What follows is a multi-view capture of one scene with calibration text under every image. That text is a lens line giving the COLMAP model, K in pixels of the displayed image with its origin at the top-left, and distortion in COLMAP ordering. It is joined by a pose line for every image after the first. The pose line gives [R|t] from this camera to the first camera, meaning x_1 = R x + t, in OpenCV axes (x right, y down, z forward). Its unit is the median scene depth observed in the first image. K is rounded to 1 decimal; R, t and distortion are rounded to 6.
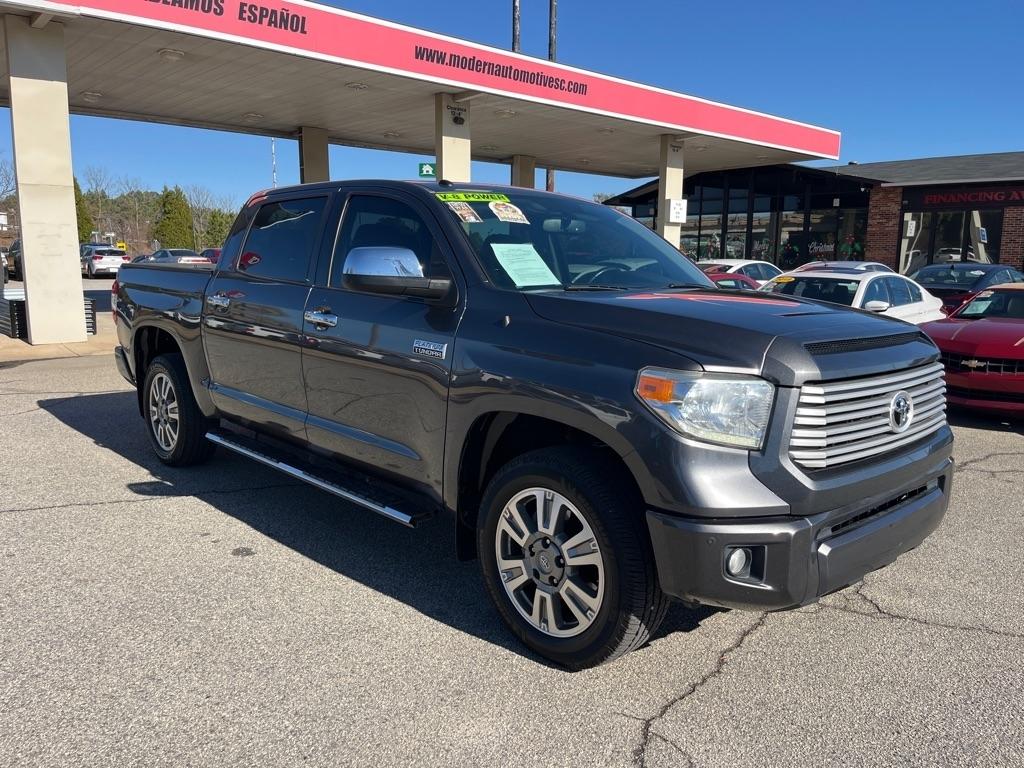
lens RADIAL K [[778.6, 0, 512.0], [0, 778.6, 384.0], [0, 0, 1]] dist [0.101843, -0.137478]
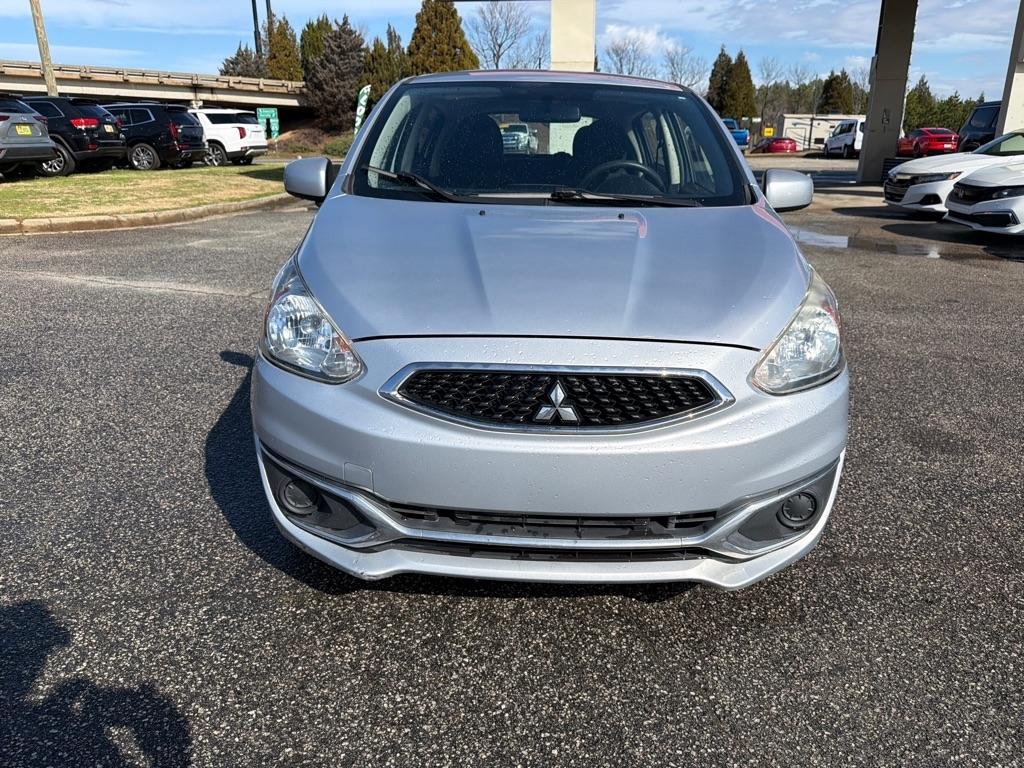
lens RADIAL K [[725.4, 0, 512.5], [0, 725.4, 386.4], [0, 0, 1]] dist [0.051811, -0.062447]
pose [[0.690567, 0.224975, -0.687389, 0.115910], [-0.113201, 0.972299, 0.204498, 0.001233], [0.714354, -0.063407, 0.696905, 0.095854]]
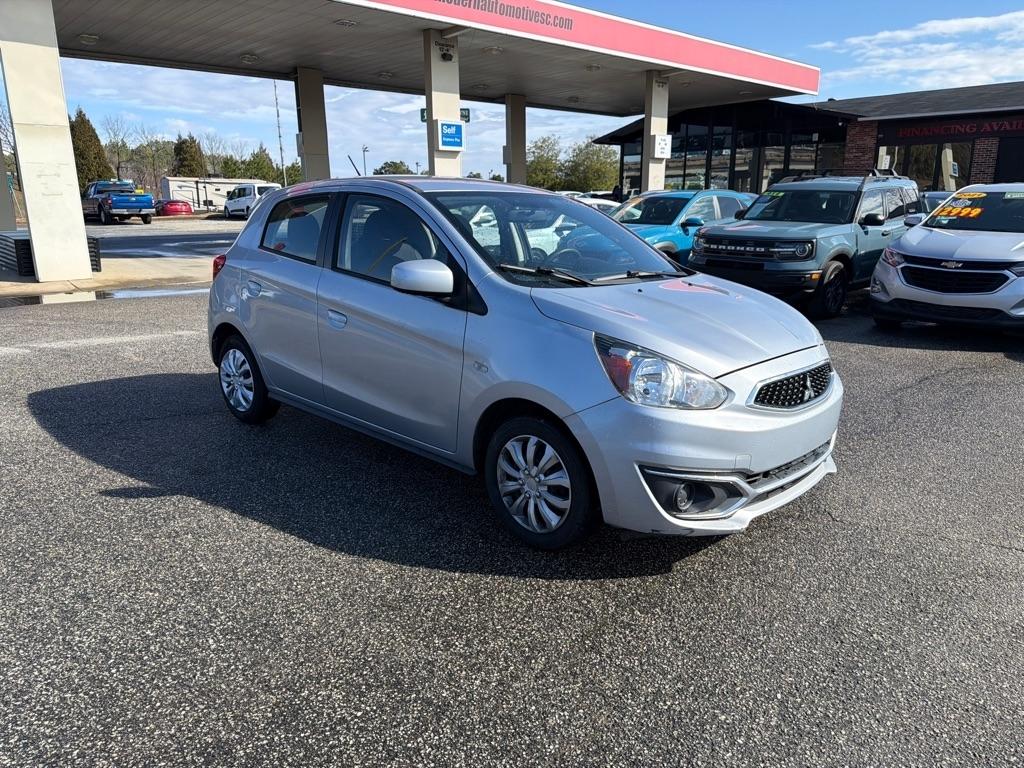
lens RADIAL K [[720.9, 0, 510.3], [0, 720.9, 386.4], [0, 0, 1]] dist [0.055550, -0.060234]
pose [[0.999897, -0.013869, -0.003717, 0.010211], [0.014152, 0.995647, 0.092123, 0.004460], [0.002423, -0.092166, 0.995741, 0.015776]]
